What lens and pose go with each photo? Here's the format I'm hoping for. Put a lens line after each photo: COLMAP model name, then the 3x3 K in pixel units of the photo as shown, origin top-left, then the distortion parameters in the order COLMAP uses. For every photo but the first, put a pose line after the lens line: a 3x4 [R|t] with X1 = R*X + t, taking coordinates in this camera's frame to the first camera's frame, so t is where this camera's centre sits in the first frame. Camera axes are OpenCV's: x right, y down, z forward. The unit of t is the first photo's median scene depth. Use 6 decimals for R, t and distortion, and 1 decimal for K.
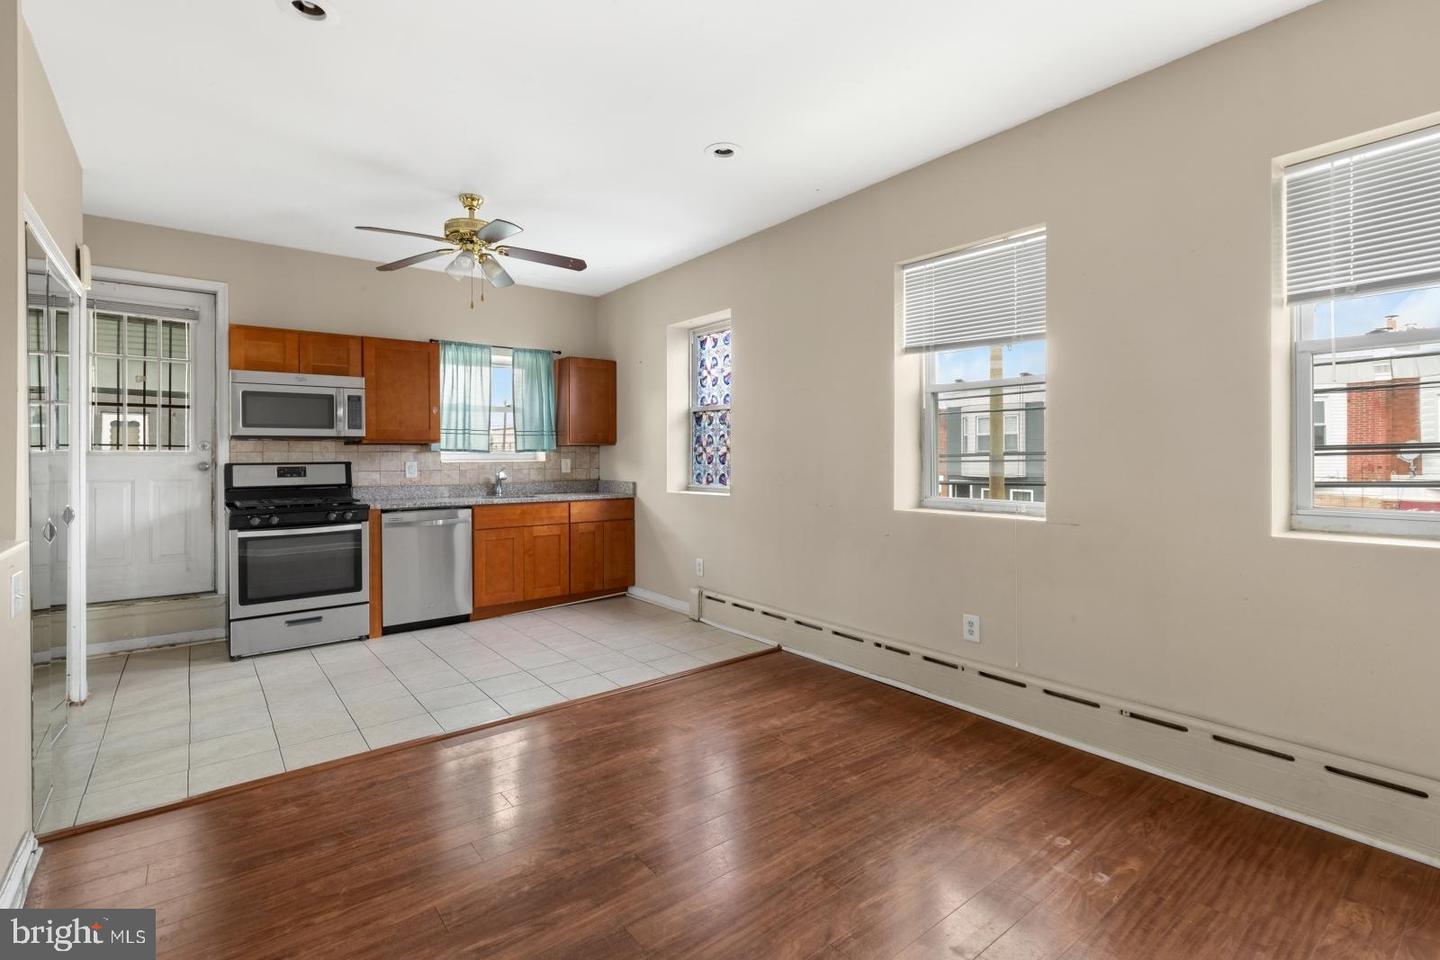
lens RADIAL K [[656.0, 0, 716.8], [0, 656.0, 455.6], [0, 0, 1]] dist [0.000729, -0.000738]
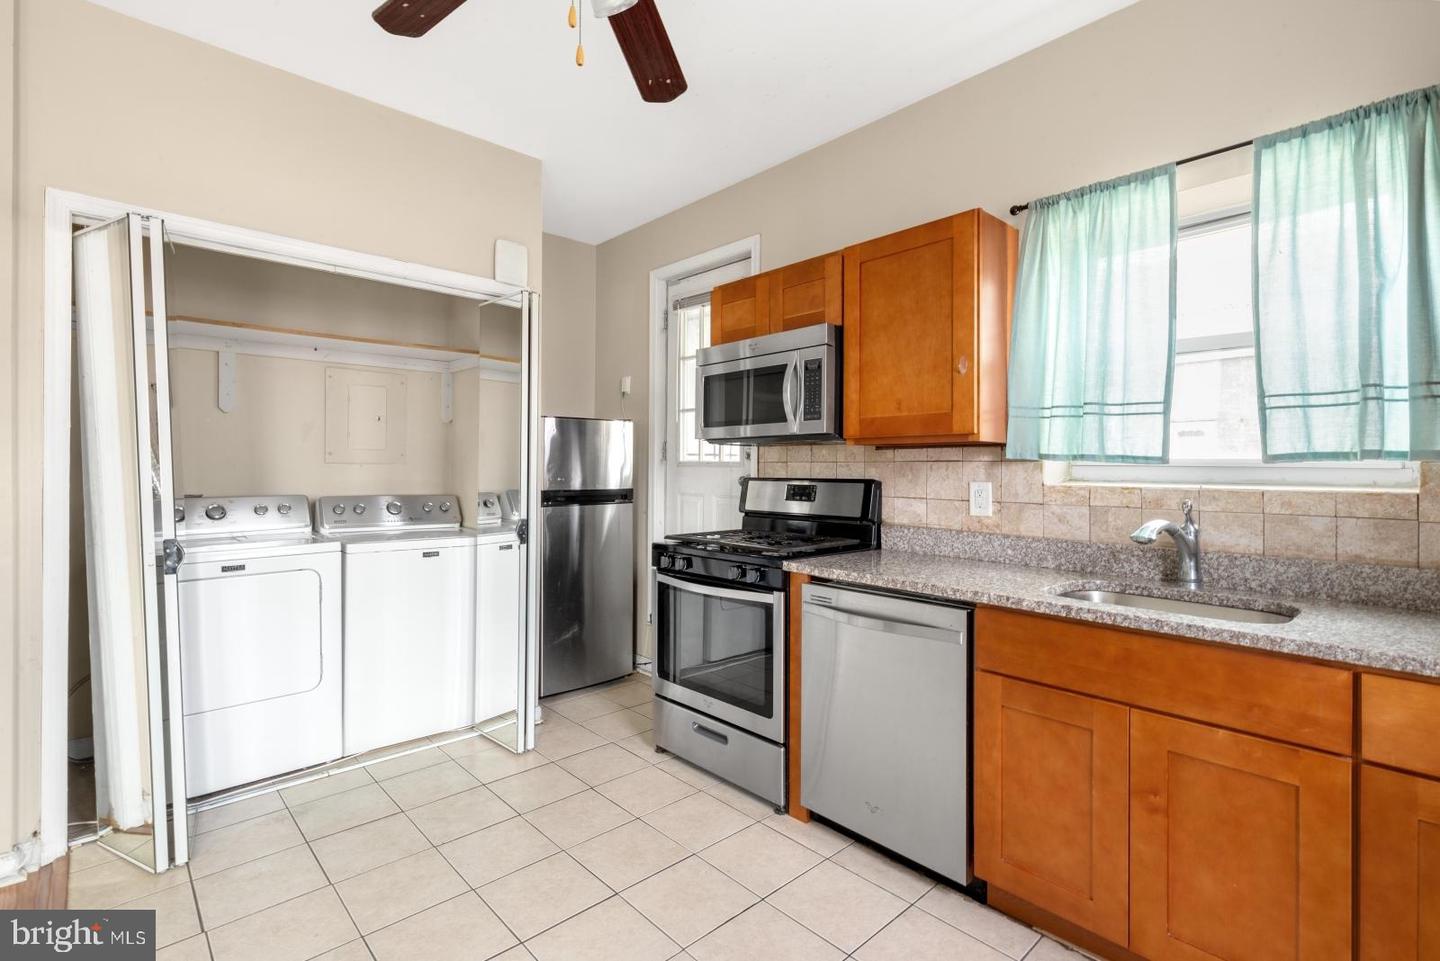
lens RADIAL K [[657.1, 0, 719.3], [0, 657.1, 470.0], [0, 0, 1]] dist [-0.003026, -0.000745]
pose [[0.076541, 0.010045, -0.997016, -0.006997], [-0.004594, 0.999942, 0.009722, -0.003600], [0.997056, 0.003836, 0.076582, 0.847841]]
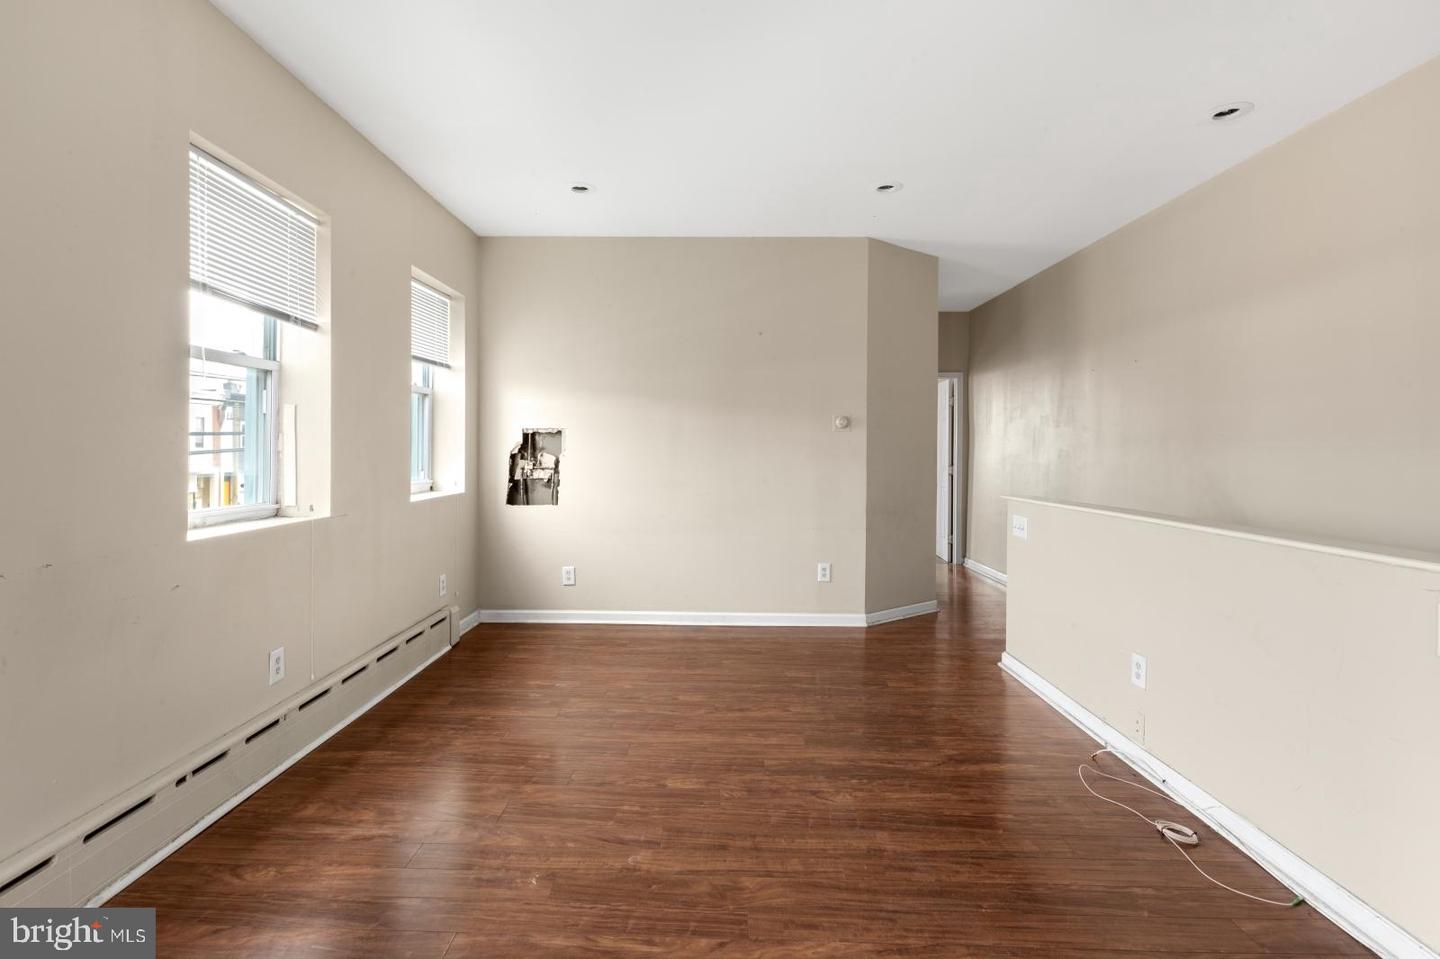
lens RADIAL K [[681.3, 0, 695.6], [0, 681.3, 449.5], [0, 0, 1]] dist [0.001267, -0.009439]
pose [[-0.766793, 0.001712, 0.641892, -0.363658], [-0.001819, 0.999987, -0.004839, 0.001556], [-0.641892, -0.004878, -0.766779, 0.887100]]
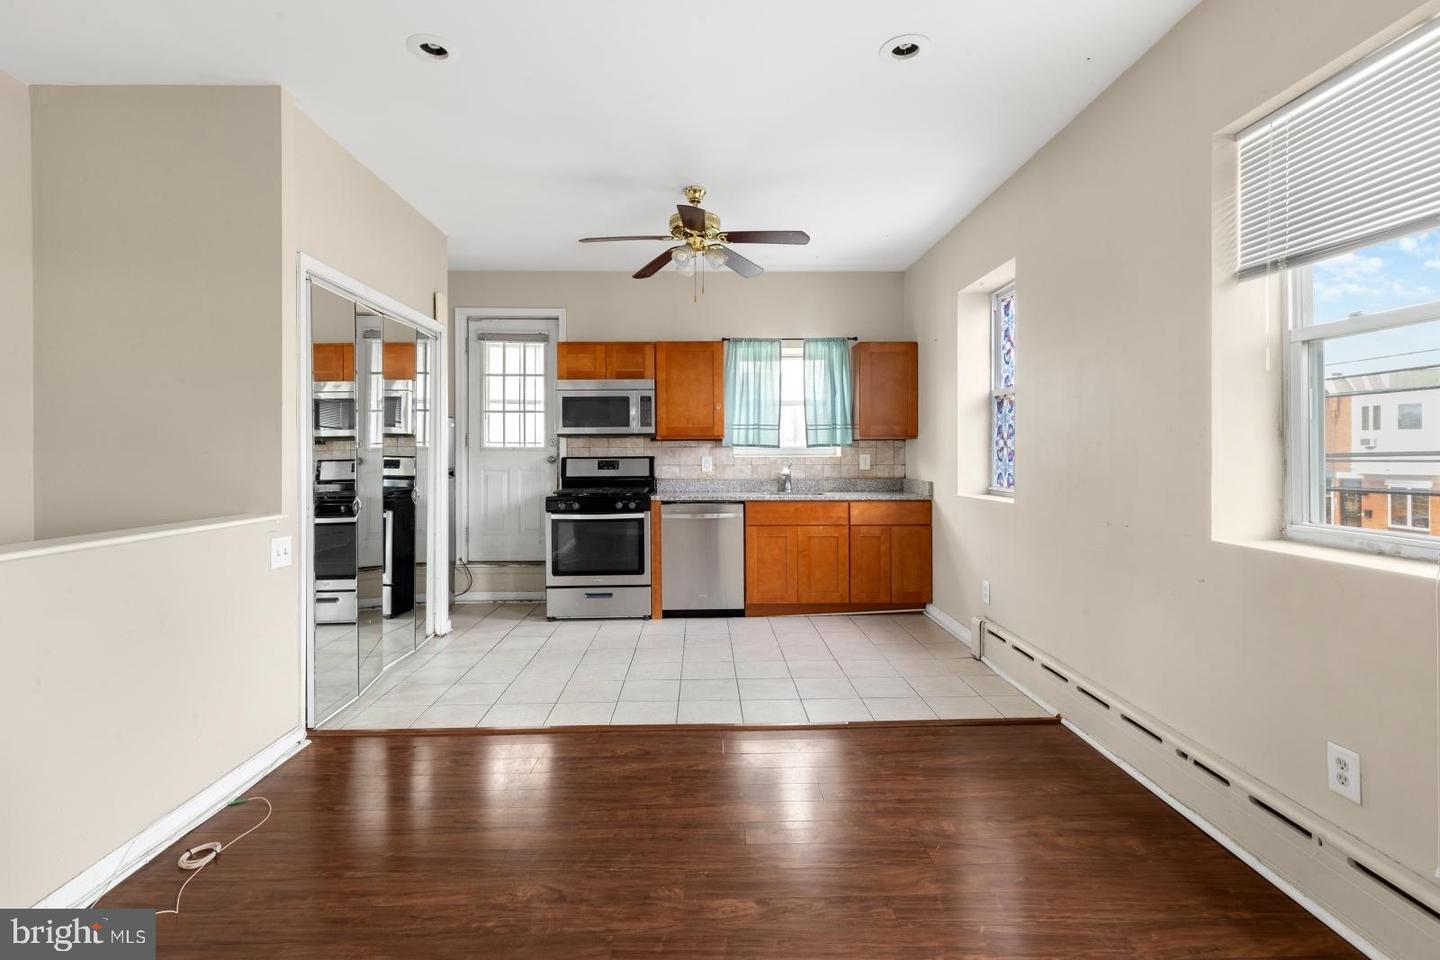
lens RADIAL K [[662.5, 0, 722.5], [0, 662.5, 451.3], [0, 0, 1]] dist [0.000568, -0.000822]
pose [[0.803454, 0.000531, -0.595367, 0.204366], [-0.000209, 1.000000, 0.000610, 0.000229], [0.595367, -0.000366, 0.803454, 0.177694]]
